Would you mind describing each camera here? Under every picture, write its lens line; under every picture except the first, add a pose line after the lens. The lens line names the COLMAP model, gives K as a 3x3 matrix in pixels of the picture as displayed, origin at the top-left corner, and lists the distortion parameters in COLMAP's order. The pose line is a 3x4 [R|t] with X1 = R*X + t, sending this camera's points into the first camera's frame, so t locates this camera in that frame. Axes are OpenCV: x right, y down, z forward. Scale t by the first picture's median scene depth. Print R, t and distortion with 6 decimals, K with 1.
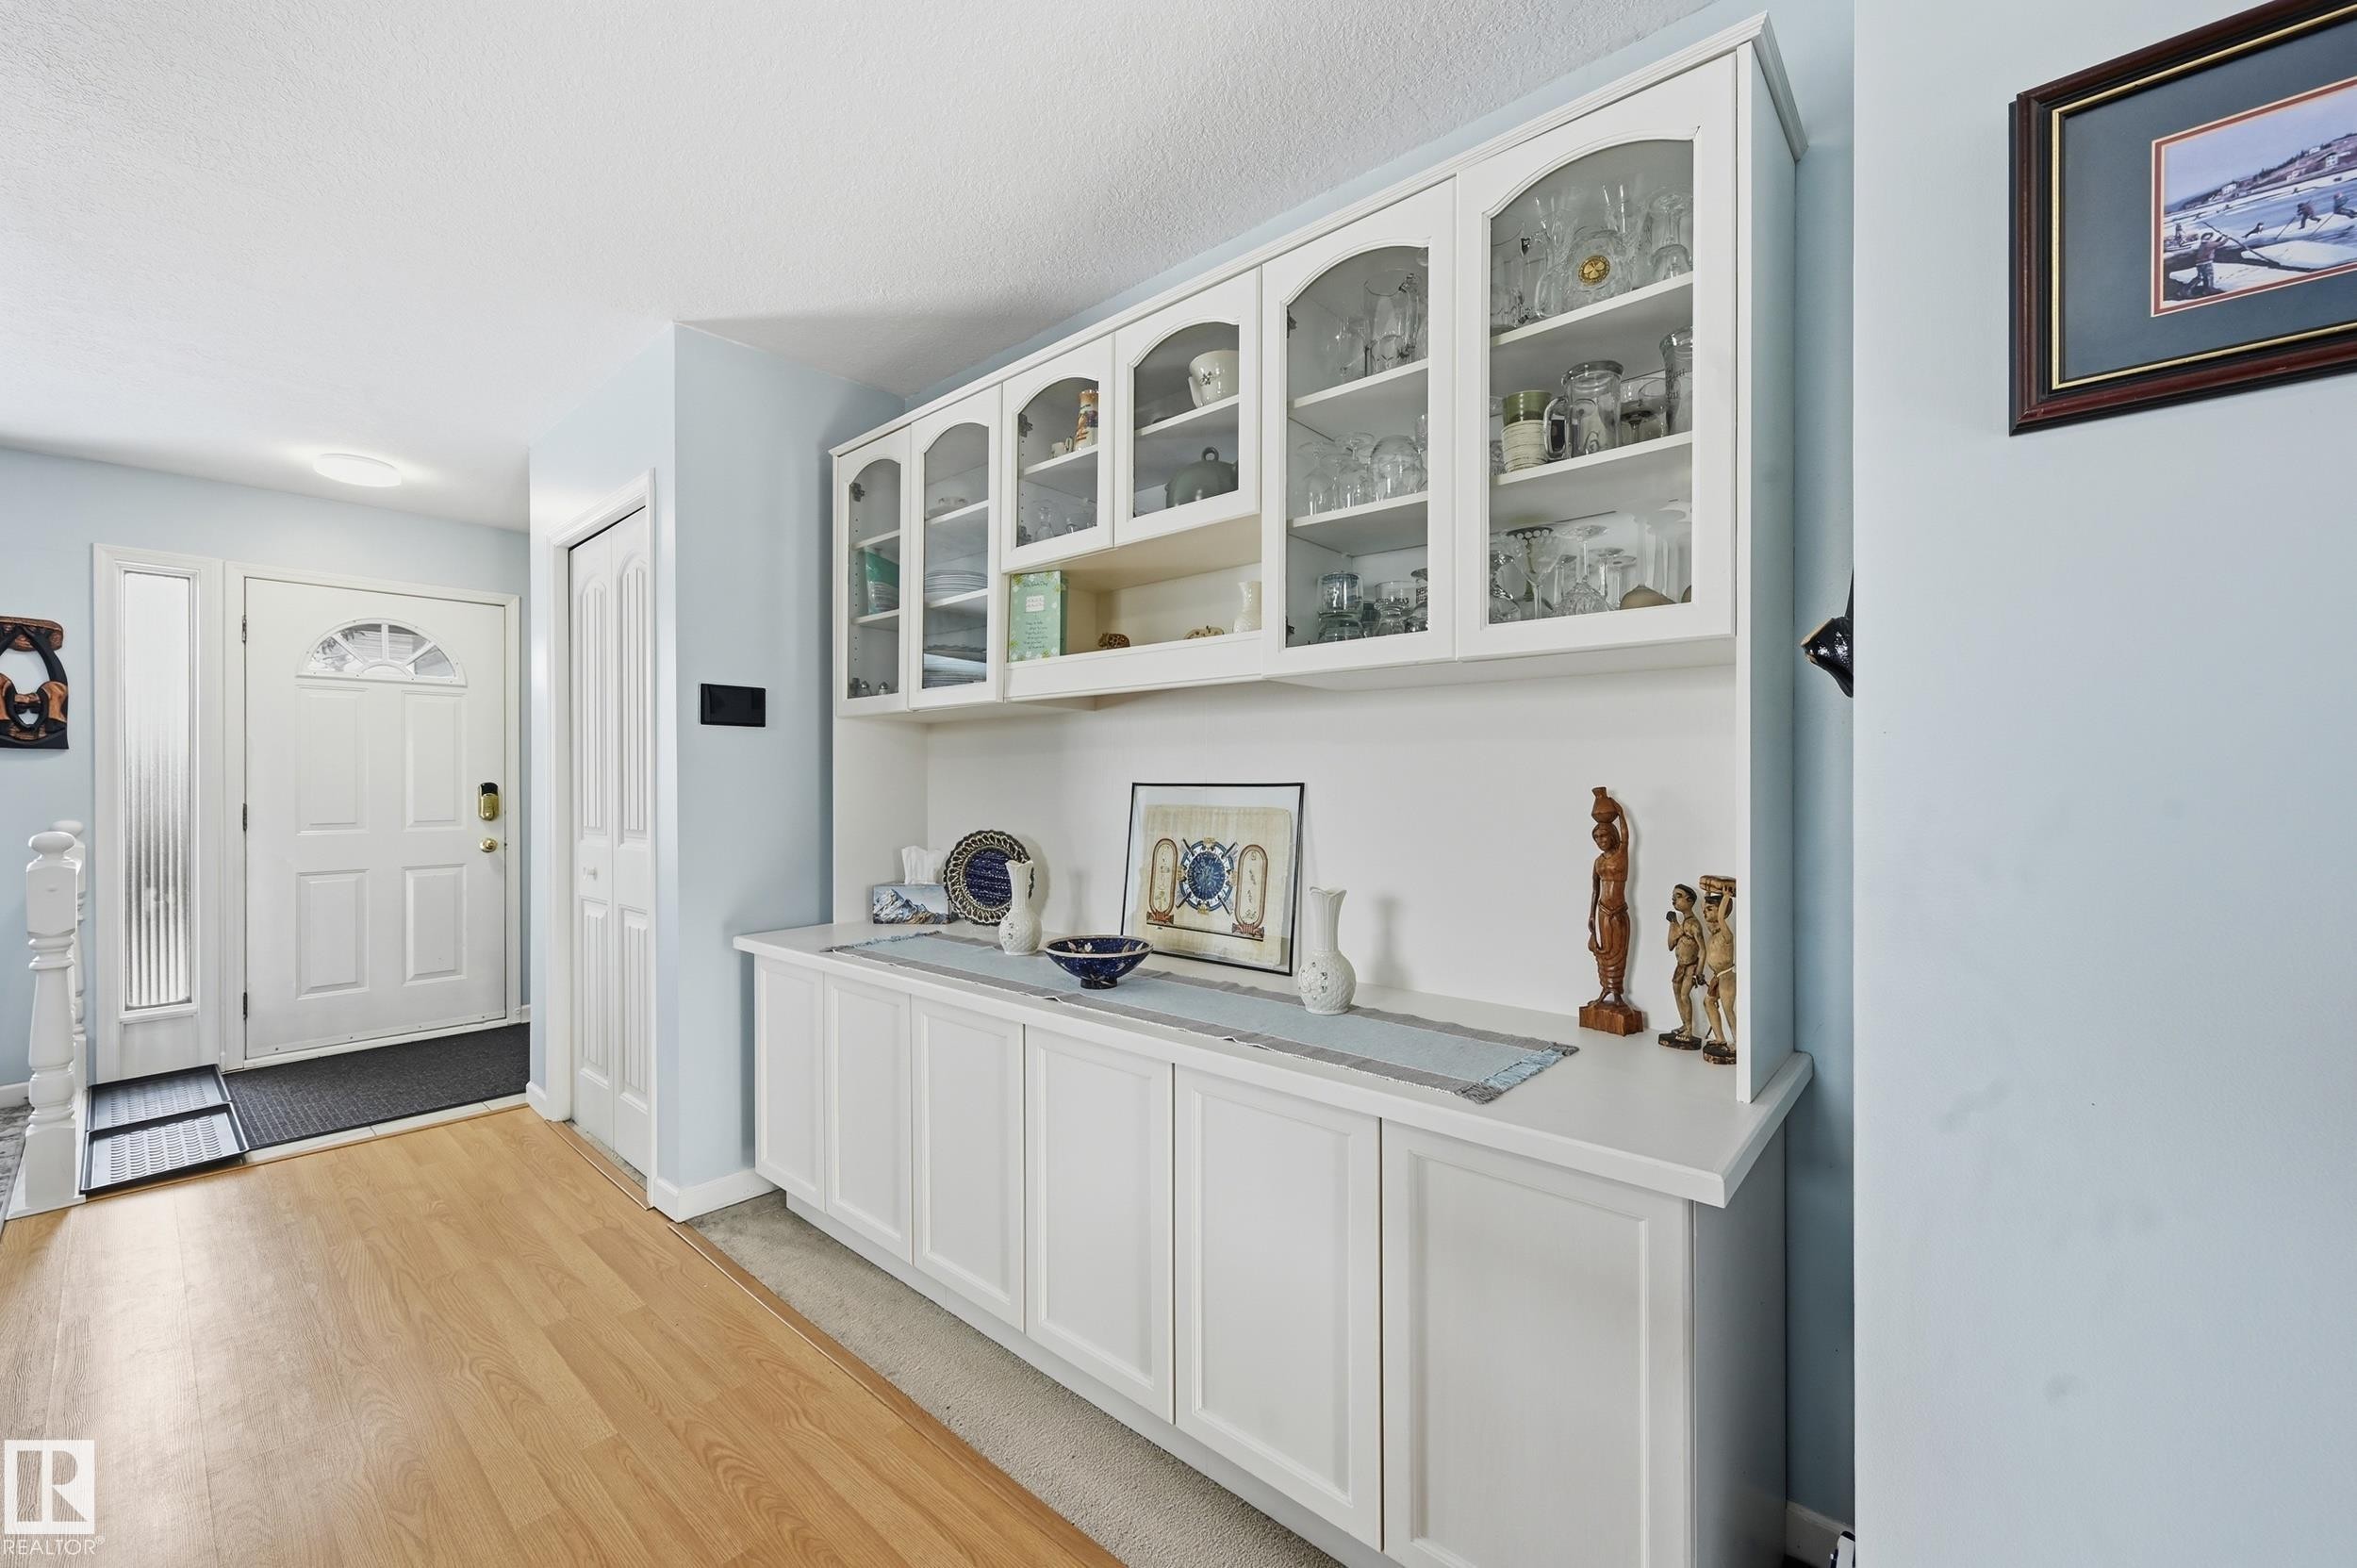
lens RADIAL K [[936.4, 0, 1169.0], [0, 936.4, 779.8], [0, 0, 1]] dist [-0.003888, 0.000866]
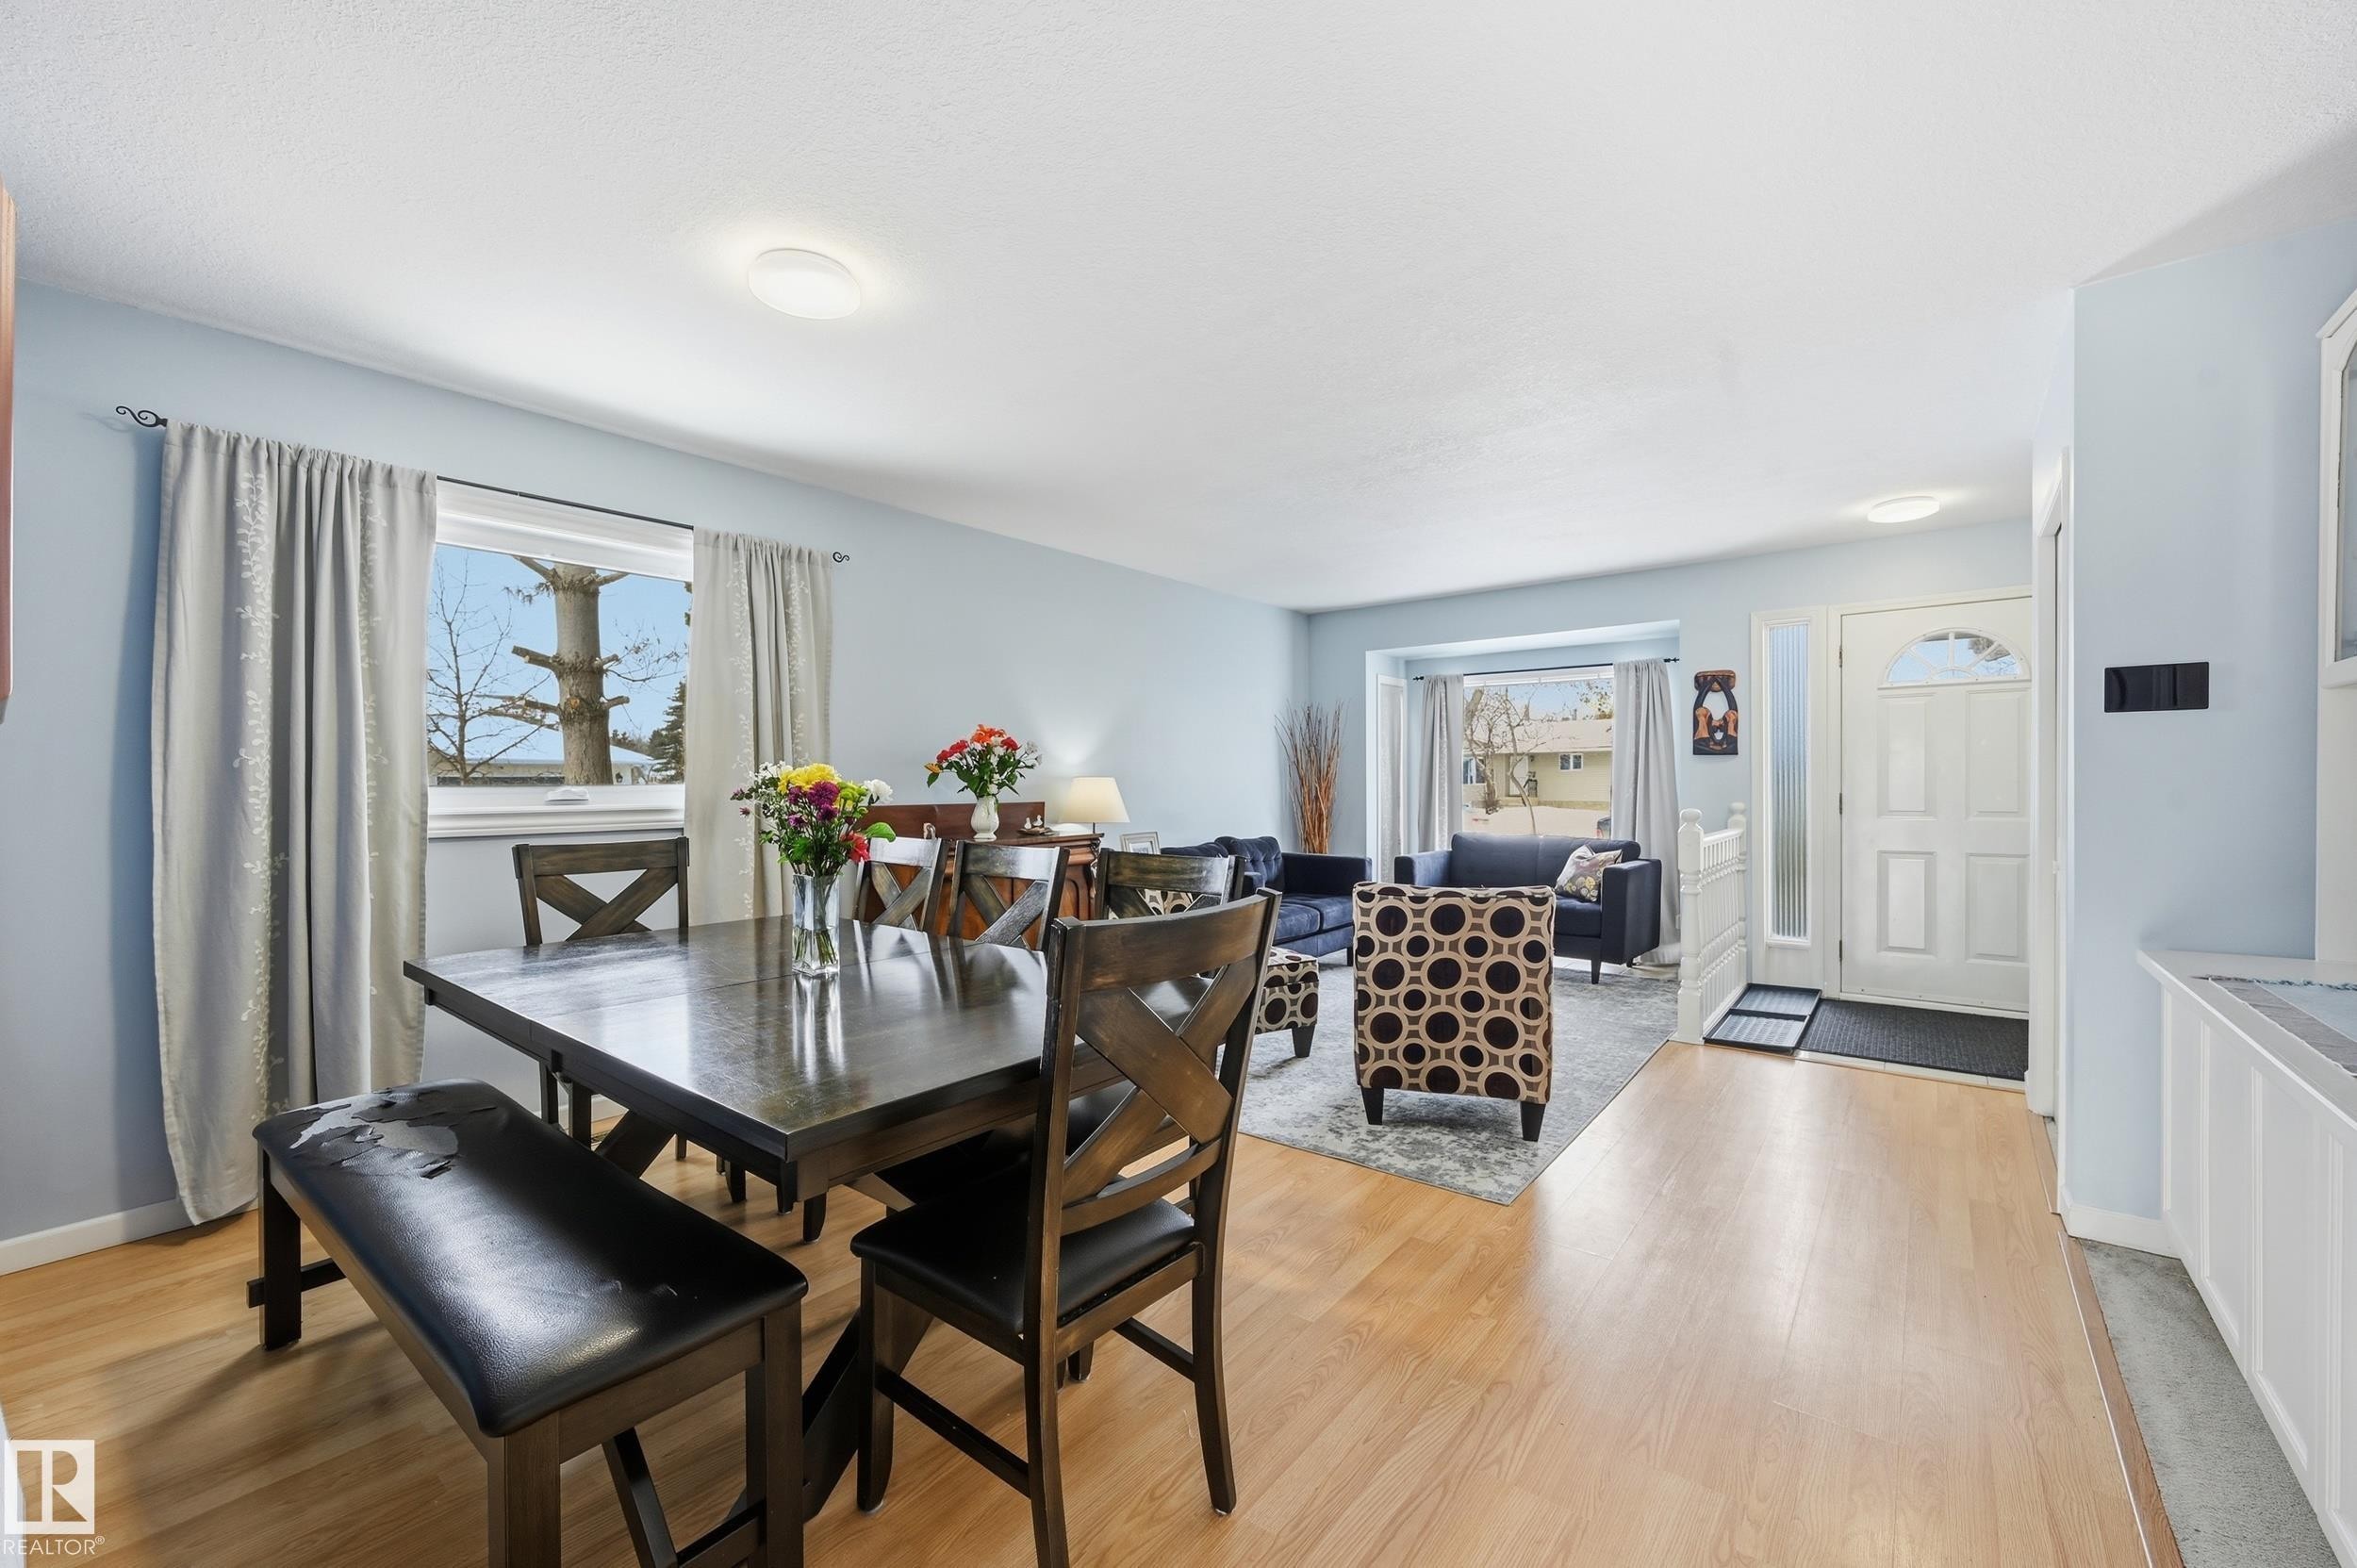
lens RADIAL K [[936.4, 0, 1181.0], [0, 936.4, 791.4], [0, 0, 1]] dist [-0.003888, 0.000866]
pose [[0.049706, 0.011874, -0.998693, 0.273479], [0.009020, 0.999883, 0.012337, -0.000606], [0.998723, -0.009621, 0.049593, 0.034848]]
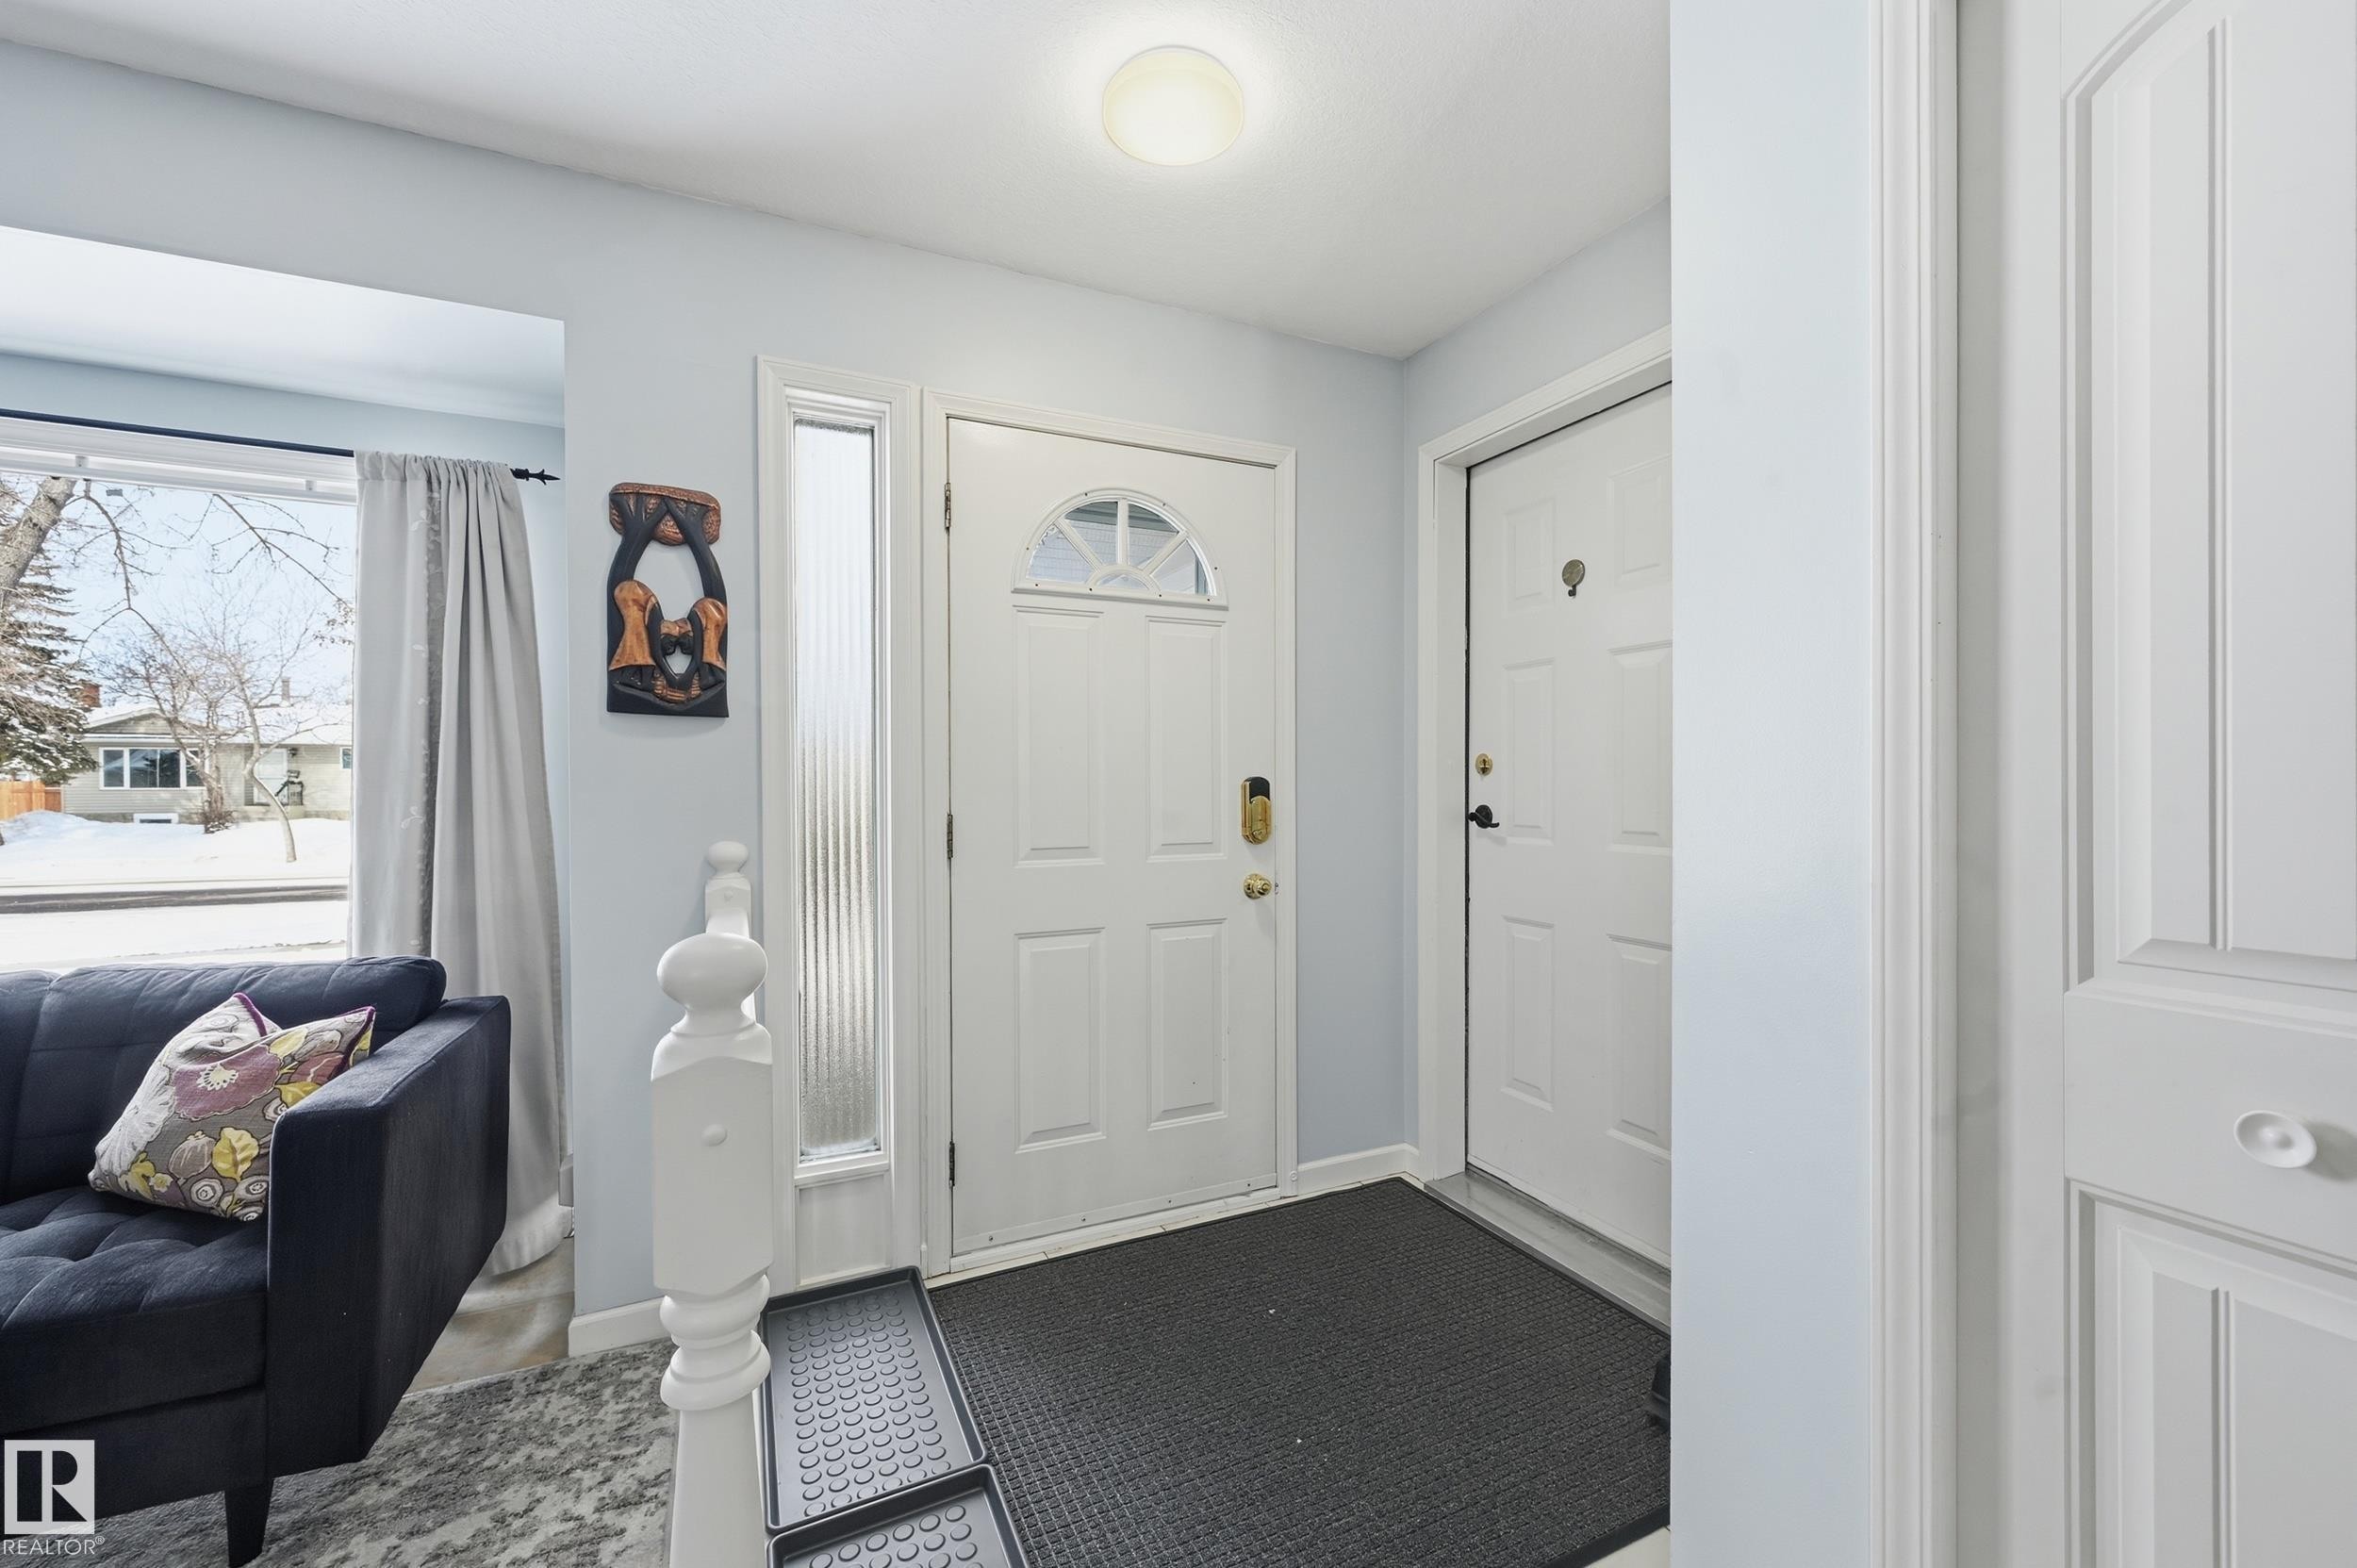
lens RADIAL K [[936.4, 0, 1165.2], [0, 936.4, 791.4], [0, 0, 1]] dist [-0.003888, 0.000866]
pose [[0.912985, 0.005784, -0.407952, -0.705690], [0.000126, 0.999895, 0.014457, 0.004570], [0.407993, -0.013251, 0.912889, 0.588896]]
